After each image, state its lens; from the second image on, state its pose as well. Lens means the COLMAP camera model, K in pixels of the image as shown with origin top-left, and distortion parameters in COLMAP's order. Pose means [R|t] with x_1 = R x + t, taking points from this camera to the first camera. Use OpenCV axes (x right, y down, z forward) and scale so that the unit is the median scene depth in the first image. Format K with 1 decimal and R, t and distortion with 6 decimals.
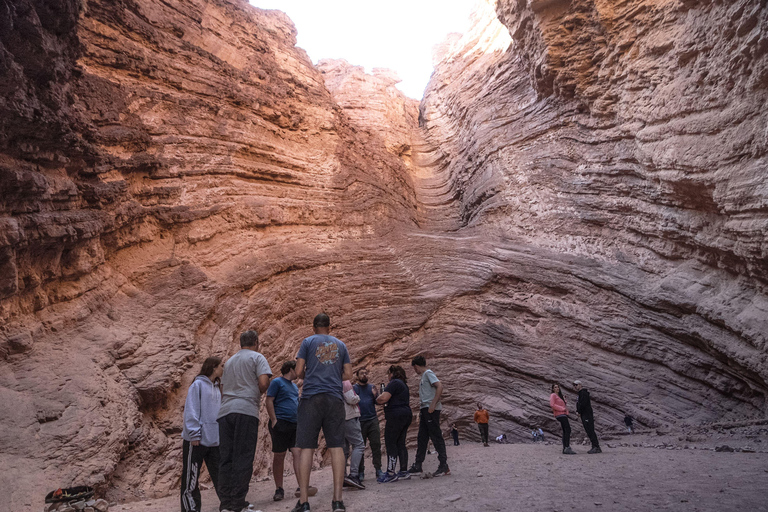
lens RADIAL K [[912.9, 0, 363.0], [0, 912.9, 256.4], [0, 0, 1]] dist [-0.010100, -0.016145]
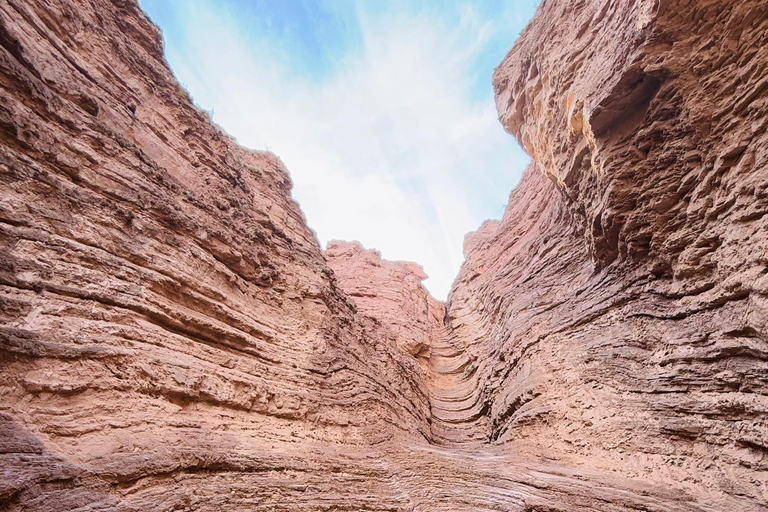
lens RADIAL K [[912.9, 0, 363.0], [0, 912.9, 256.4], [0, 0, 1]] dist [-0.010100, -0.016145]
pose [[0.995792, 0.068979, -0.060341, 0.051920], [-0.083006, 0.957917, -0.274783, 0.037625], [0.038847, 0.278636, 0.959611, 0.302068]]
